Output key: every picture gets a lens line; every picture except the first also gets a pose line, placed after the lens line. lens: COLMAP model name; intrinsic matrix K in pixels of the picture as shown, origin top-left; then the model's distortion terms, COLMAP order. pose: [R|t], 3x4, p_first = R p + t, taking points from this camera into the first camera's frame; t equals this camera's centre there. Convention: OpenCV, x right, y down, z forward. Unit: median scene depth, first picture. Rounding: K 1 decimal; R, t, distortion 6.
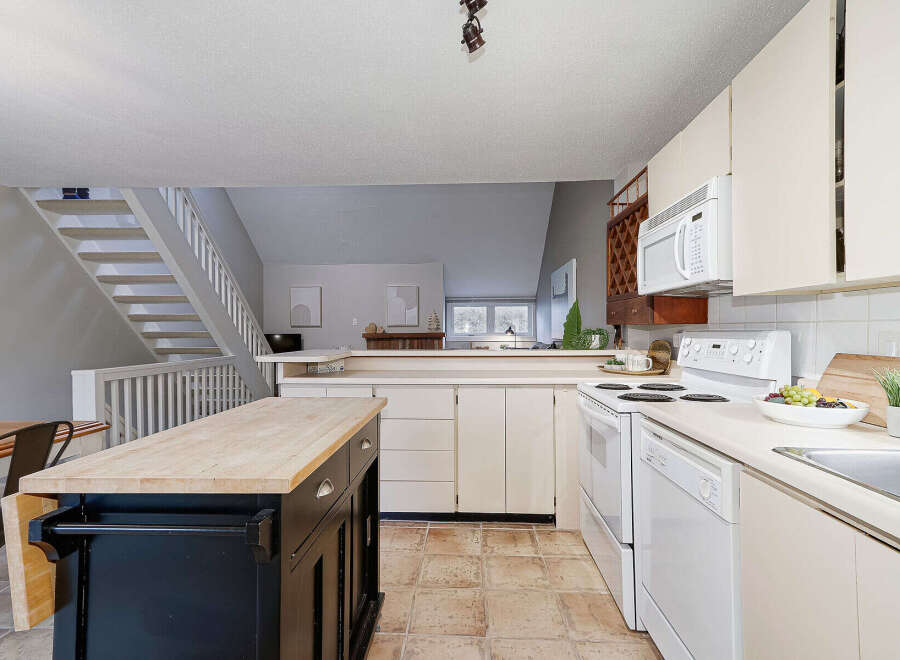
lens RADIAL K [[461.7, 0, 453.4], [0, 461.7, 327.3], [0, 0, 1]] dist [0.029481, 0.001053]
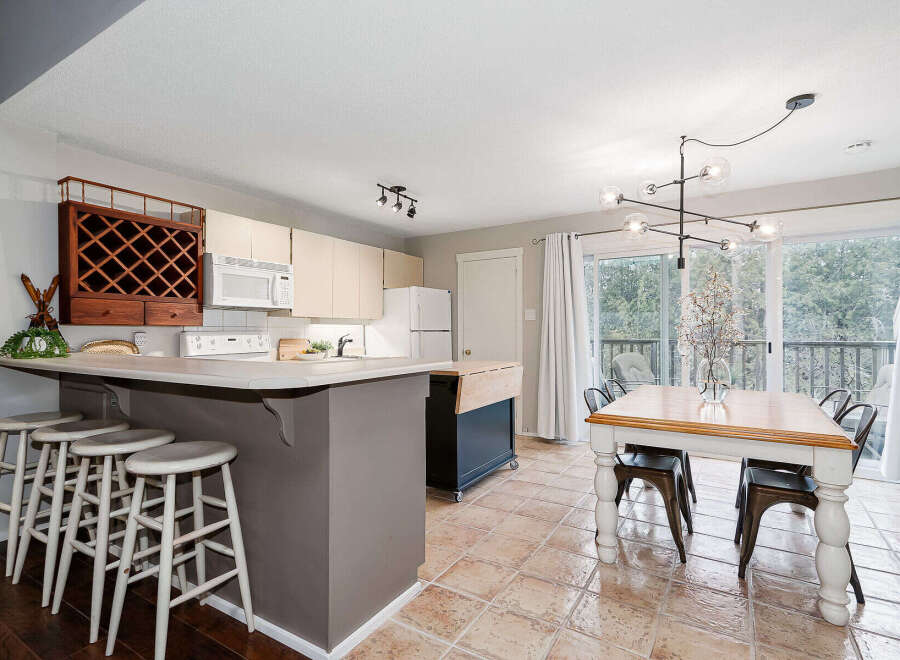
lens RADIAL K [[461.7, 0, 452.1], [0, 461.7, 330.0], [0, 0, 1]] dist [0.029481, 0.001053]
pose [[-0.878058, 0.005910, 0.478518, -0.711292], [0.003206, 0.999974, -0.006468, 0.012416], [-0.478544, -0.004145, -0.878054, 1.511269]]
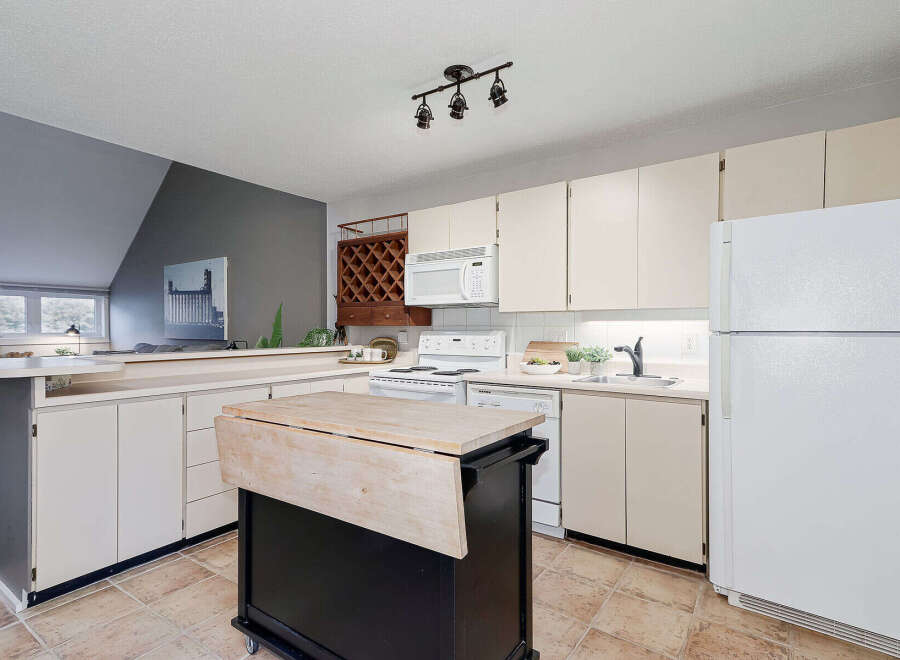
lens RADIAL K [[461.7, 0, 455.9], [0, 461.7, 336.1], [0, 0, 1]] dist [0.029481, 0.001053]
pose [[0.521703, -0.012627, 0.853033, -0.581040], [-0.006077, 0.999810, 0.018516, -0.002149], [-0.853105, -0.014844, 0.521528, 0.107880]]
